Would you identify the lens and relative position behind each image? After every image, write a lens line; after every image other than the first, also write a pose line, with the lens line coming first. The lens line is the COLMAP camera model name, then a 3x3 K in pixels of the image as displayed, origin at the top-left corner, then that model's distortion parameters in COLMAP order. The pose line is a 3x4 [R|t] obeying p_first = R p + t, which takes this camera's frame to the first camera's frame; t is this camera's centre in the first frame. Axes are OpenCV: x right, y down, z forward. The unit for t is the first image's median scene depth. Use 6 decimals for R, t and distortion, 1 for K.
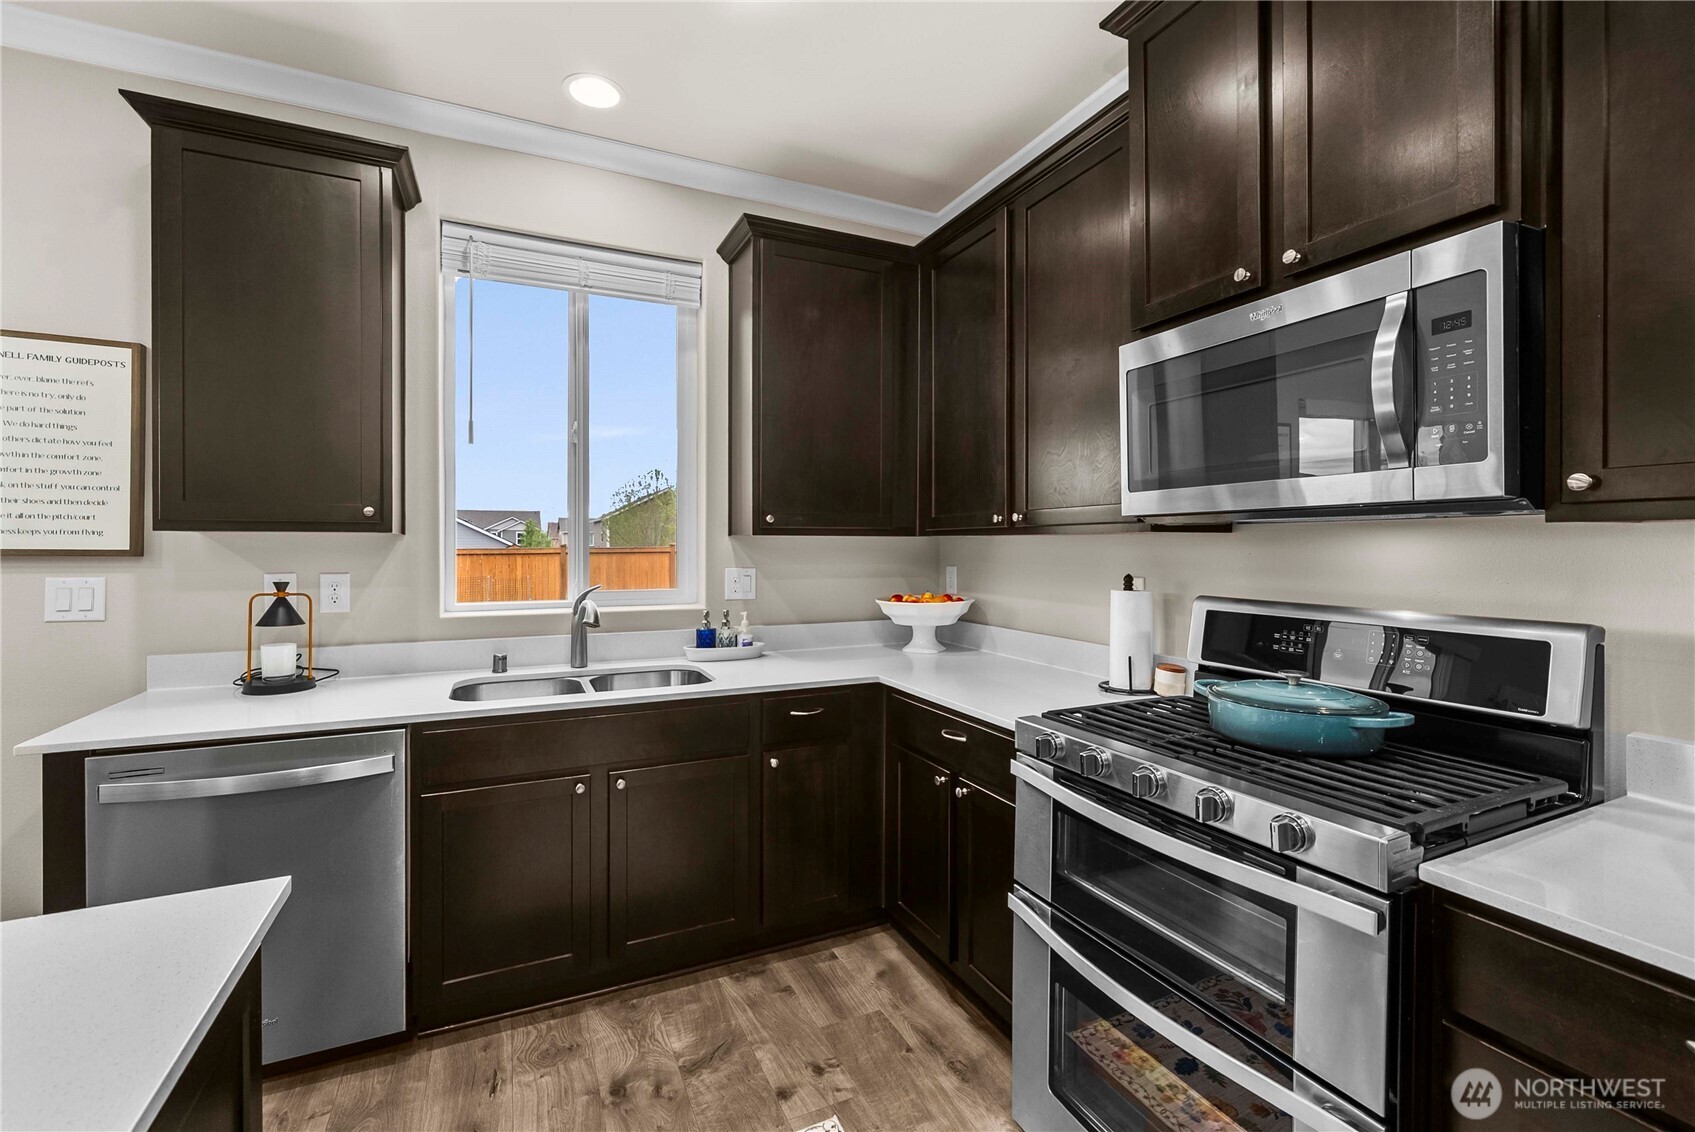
lens RADIAL K [[729.9, 0, 849.1], [0, 729.9, 549.7], [0, 0, 1]] dist [-0.000311, -0.000297]
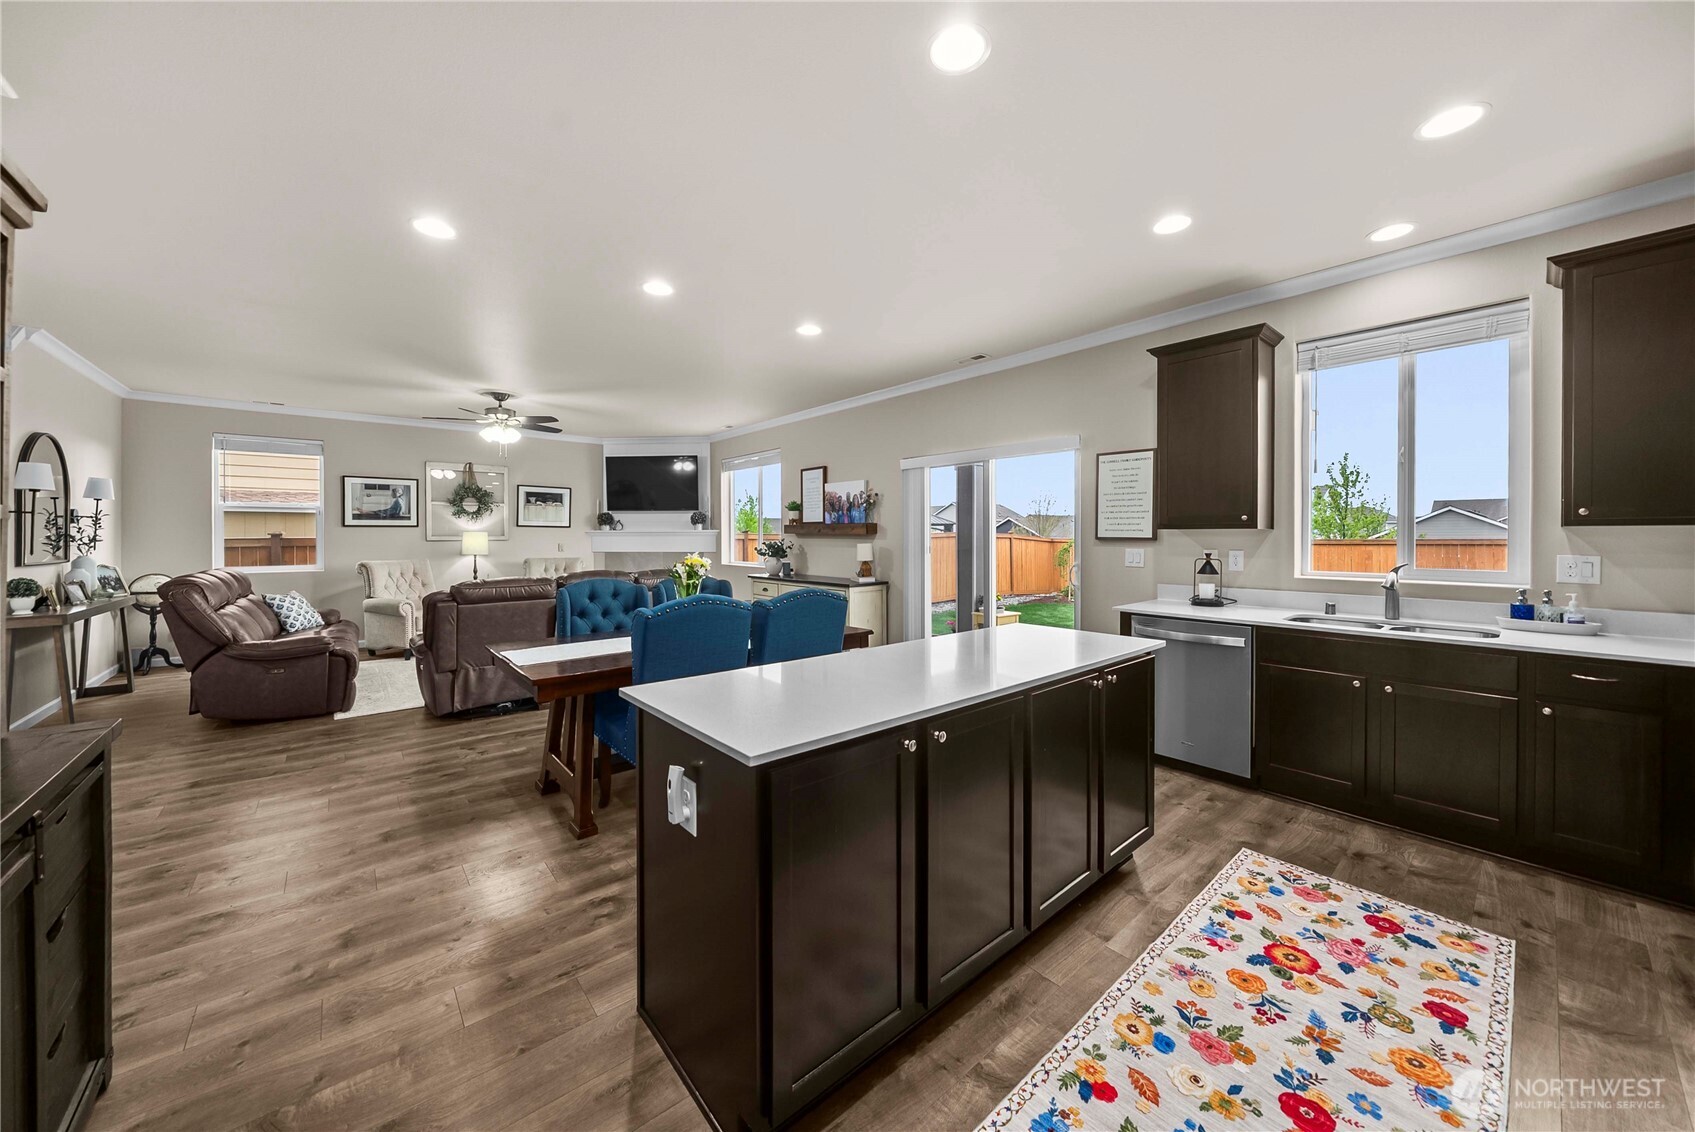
lens RADIAL K [[598.4, 0, 848.2], [0, 598.4, 542.5], [0, 0, 1]] dist [-0.007783, -0.000099]
pose [[0.265456, 0.009088, -0.964080, 0.570215], [-0.004206, 0.999957, 0.008268, 0.004177], [0.964114, 0.001860, 0.265483, -0.423237]]
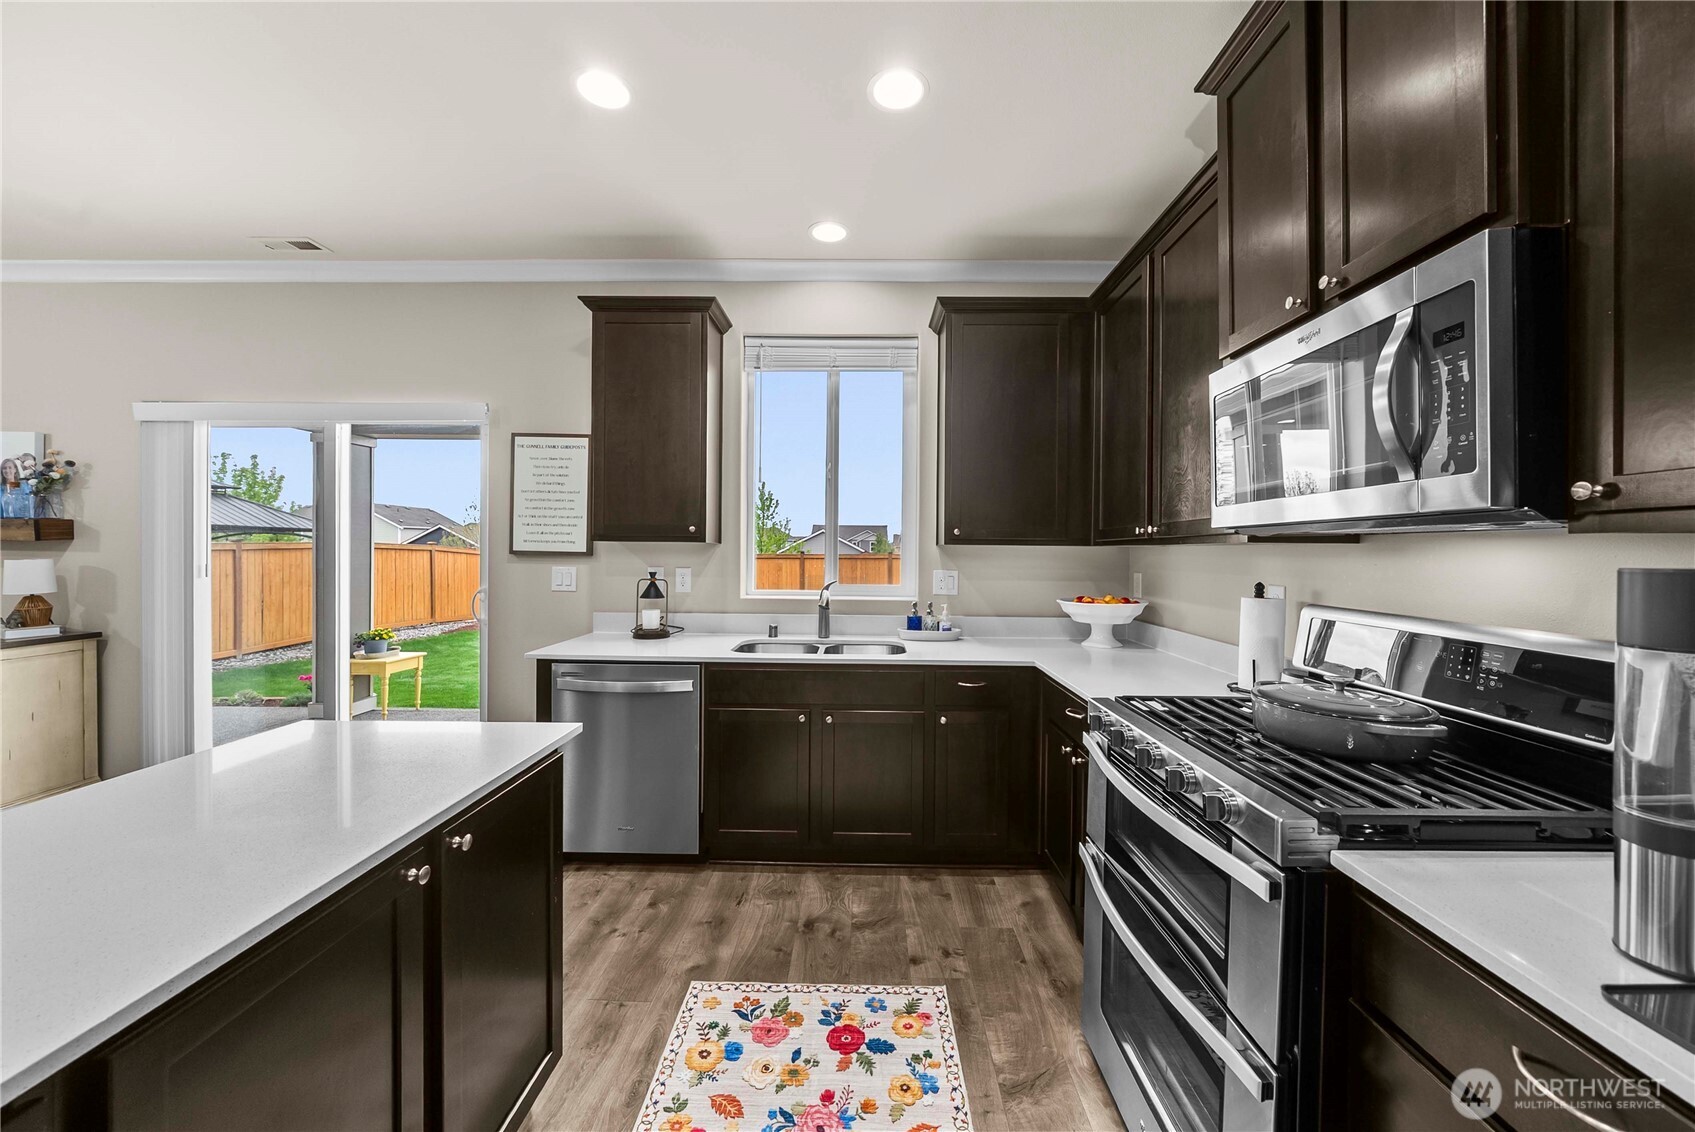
lens RADIAL K [[620.3, 0, 857.8], [0, 620.3, 555.0], [0, 0, 1]] dist [-0.002628, -0.000150]
pose [[0.900283, 0.010322, -0.435183, 0.248711], [-0.011628, 0.999932, -0.000338, 0.000576], [0.435150, 0.005364, 0.900342, -0.062578]]
